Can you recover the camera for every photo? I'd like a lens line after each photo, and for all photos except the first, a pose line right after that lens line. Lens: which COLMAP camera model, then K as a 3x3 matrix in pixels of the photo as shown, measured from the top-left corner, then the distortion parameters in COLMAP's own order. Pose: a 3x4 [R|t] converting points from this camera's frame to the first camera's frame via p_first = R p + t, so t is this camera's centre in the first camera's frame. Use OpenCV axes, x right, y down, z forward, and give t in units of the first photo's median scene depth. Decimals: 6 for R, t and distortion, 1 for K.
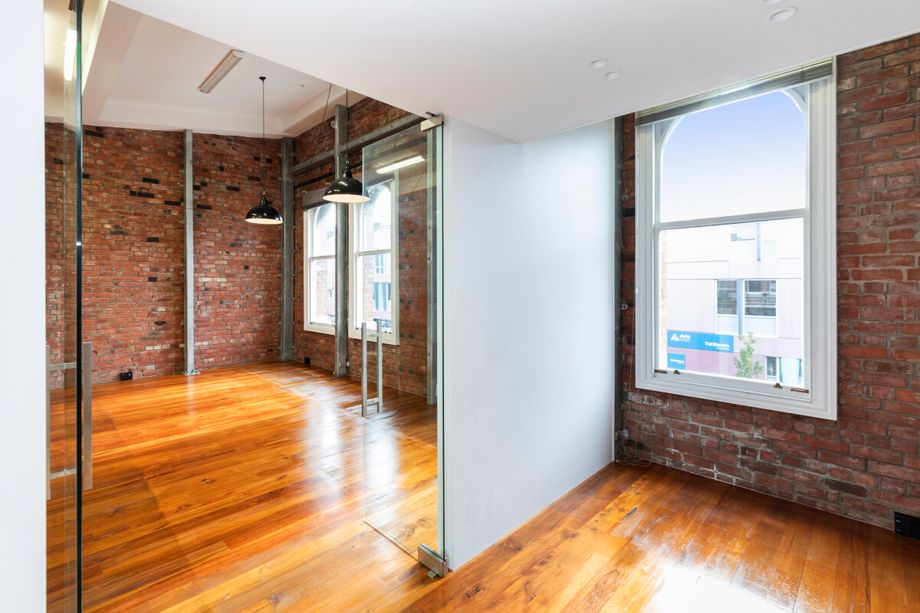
lens RADIAL K [[419.9, 0, 458.5], [0, 419.9, 283.6], [0, 0, 1]] dist [0.002422, 0.000130]
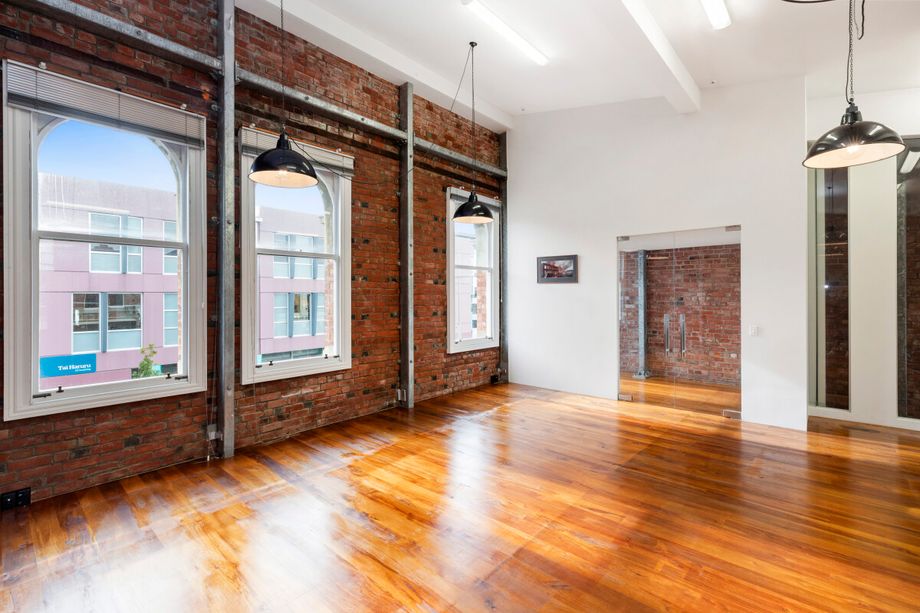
lens RADIAL K [[419.9, 0, 460.1], [0, 419.9, 298.8], [0, 0, 1]] dist [0.002422, 0.000130]
pose [[-0.052922, -0.006276, 0.998579, -0.322376], [0.002664, 0.999976, 0.006426, -0.000424], [-0.998595, 0.003000, -0.052904, 0.258873]]
